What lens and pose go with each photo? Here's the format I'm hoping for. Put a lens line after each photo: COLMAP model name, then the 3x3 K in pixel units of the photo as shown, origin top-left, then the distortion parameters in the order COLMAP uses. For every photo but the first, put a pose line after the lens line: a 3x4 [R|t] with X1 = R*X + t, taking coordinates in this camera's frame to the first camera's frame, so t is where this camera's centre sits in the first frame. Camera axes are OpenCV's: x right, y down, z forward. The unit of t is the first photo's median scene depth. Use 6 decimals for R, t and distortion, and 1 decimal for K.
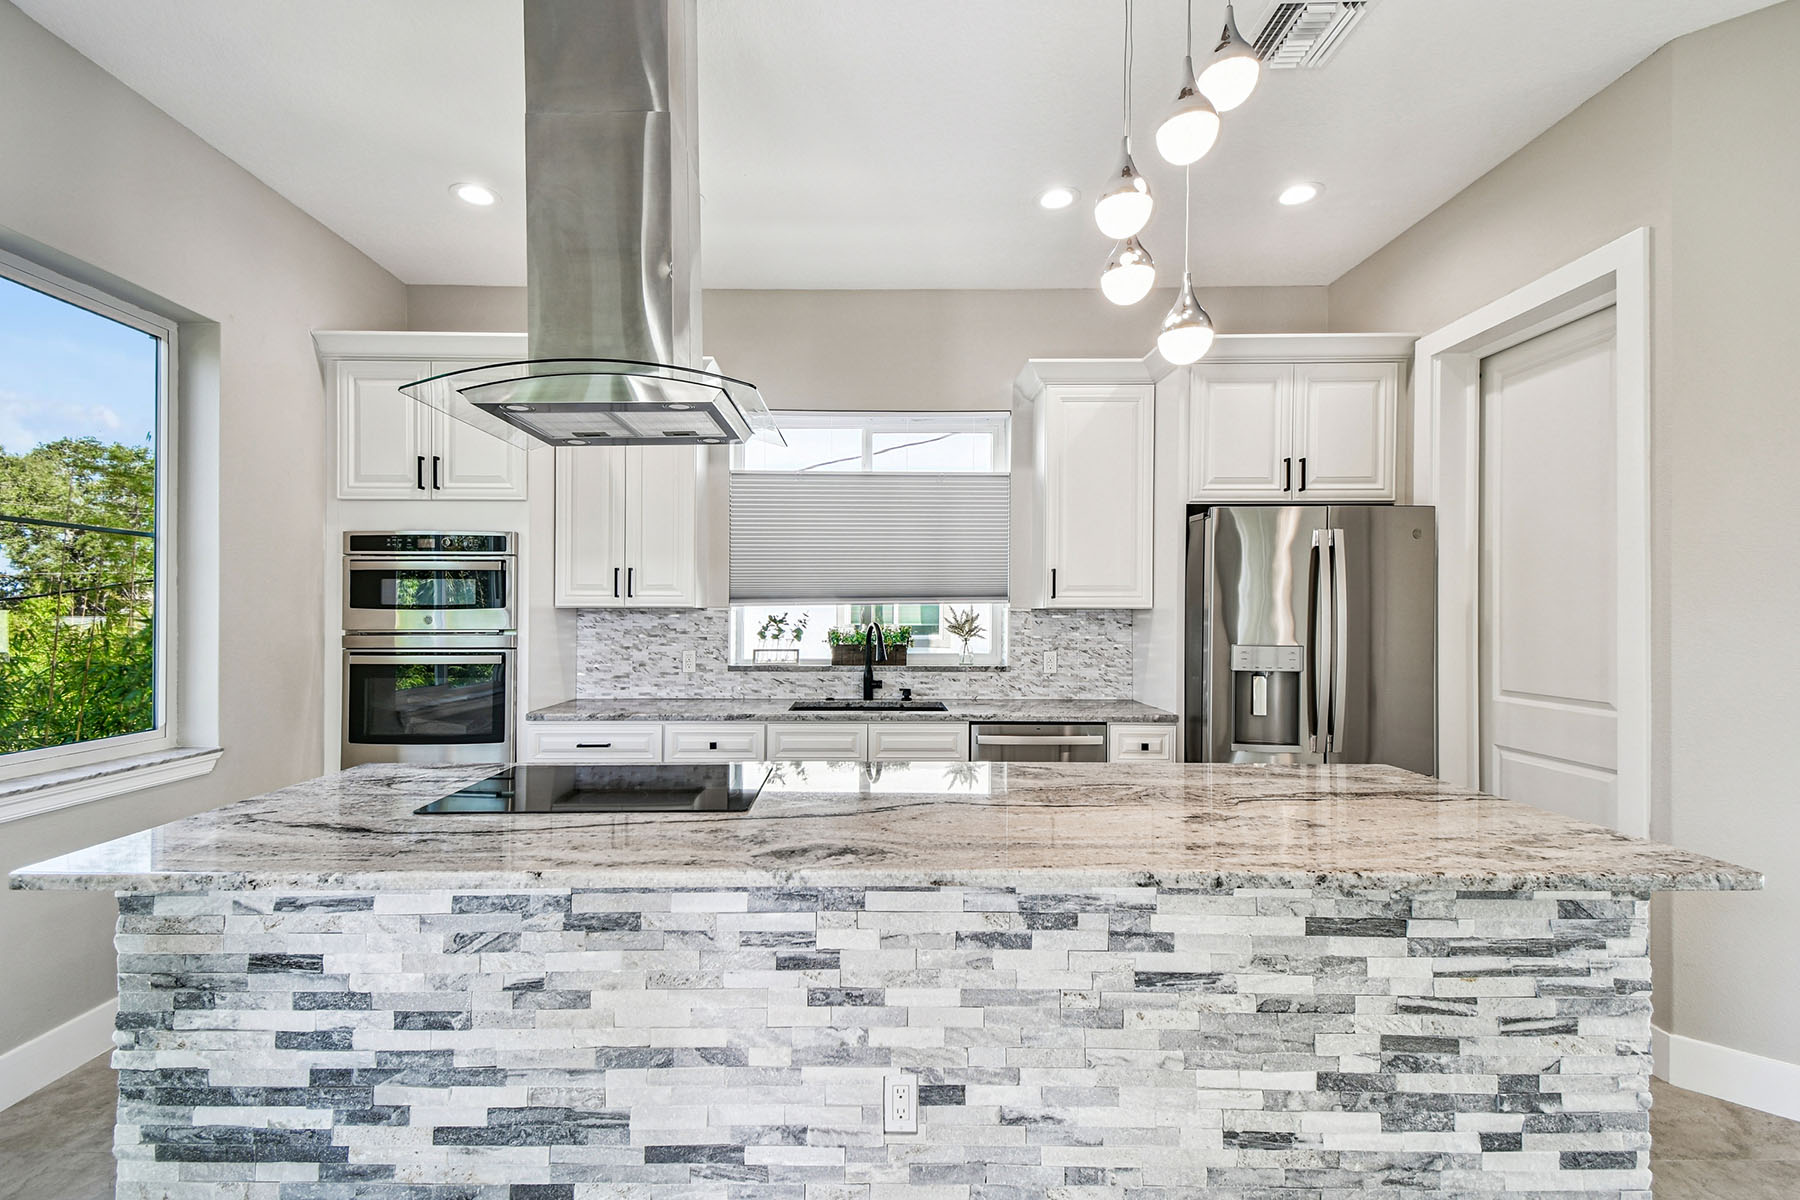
lens RADIAL K [[785.3, 0, 899.9], [0, 785.3, 620.9], [0, 0, 1]] dist [0.013711, -0.000891]
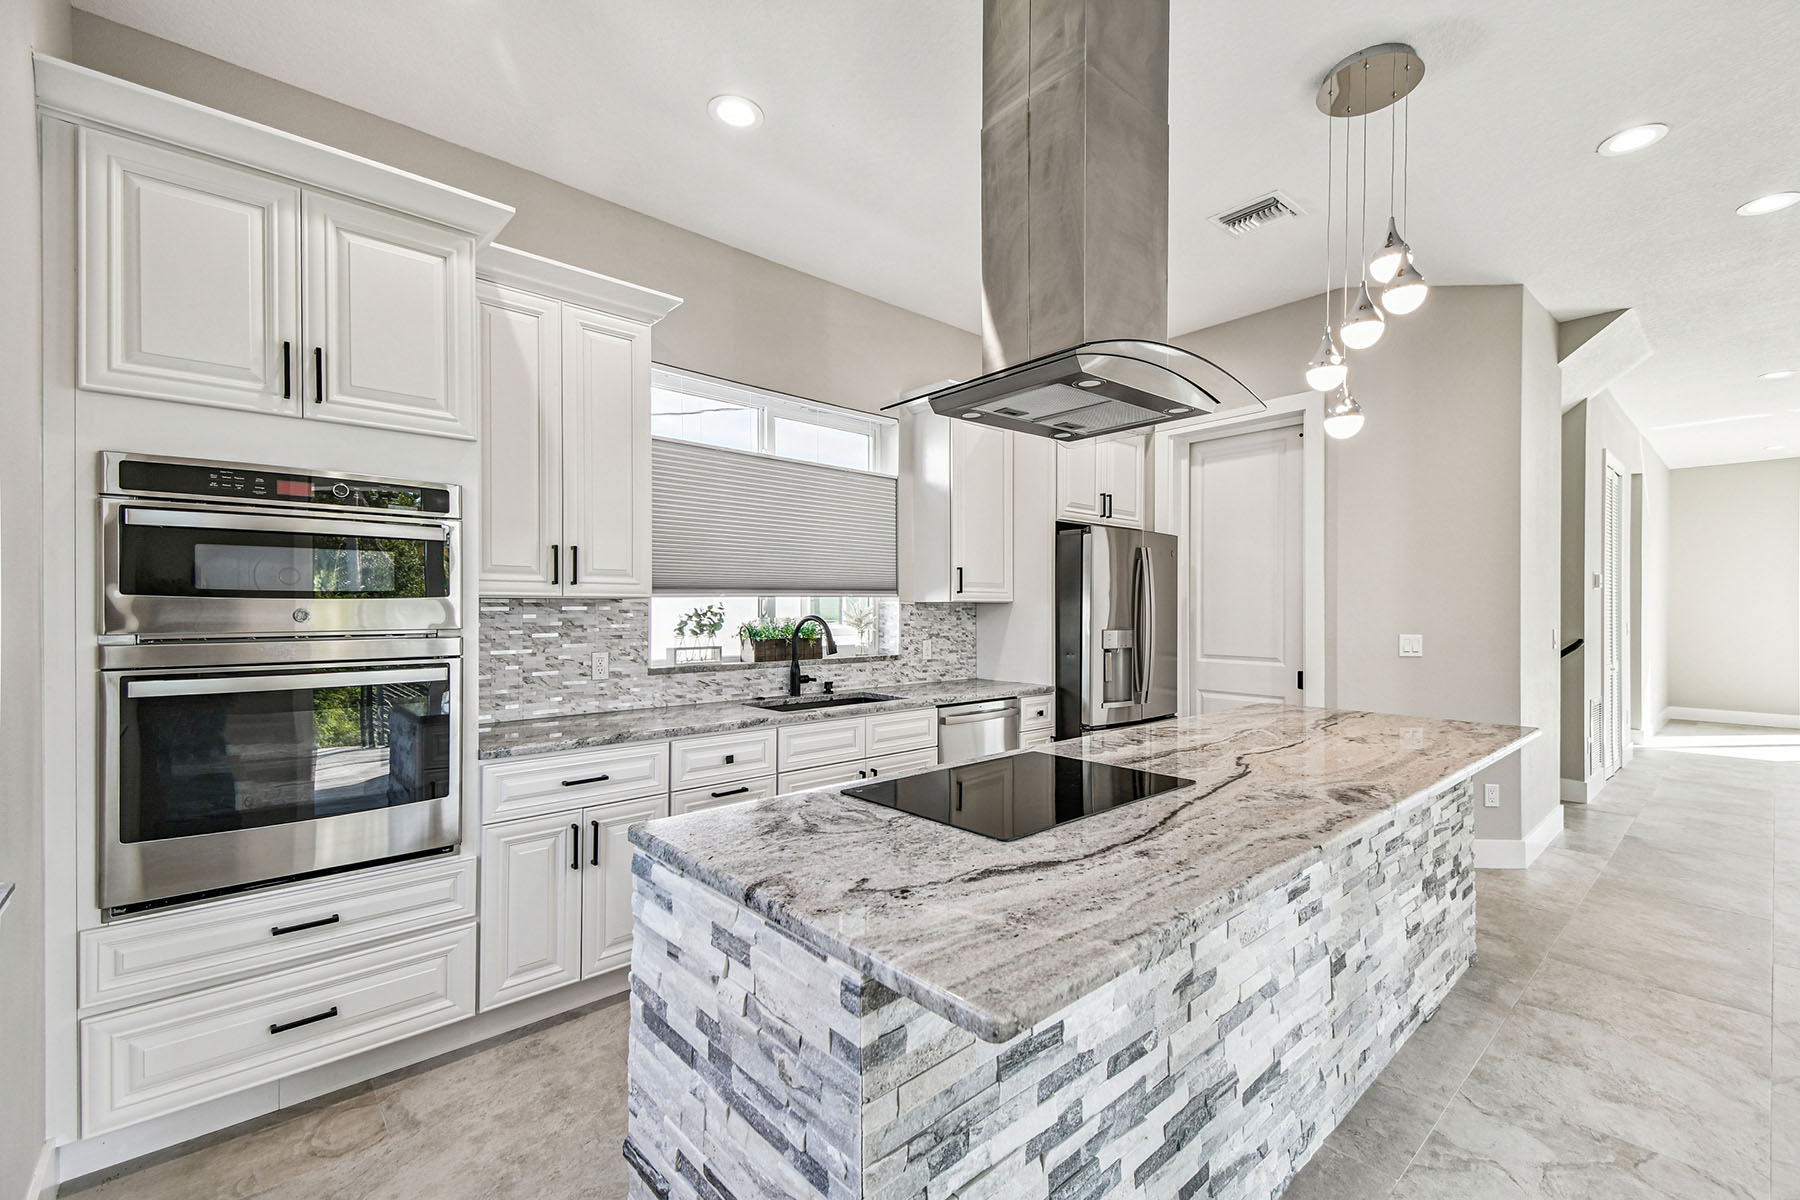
lens RADIAL K [[761.2, 0, 910.2], [0, 761.2, 618.9], [0, 0, 1]] dist [0.032861, -0.000560]
pose [[0.740808, -0.009998, 0.671643, -0.602777], [0.005969, 0.999948, 0.008301, -0.001100], [-0.671690, -0.002141, 0.740829, 0.227174]]
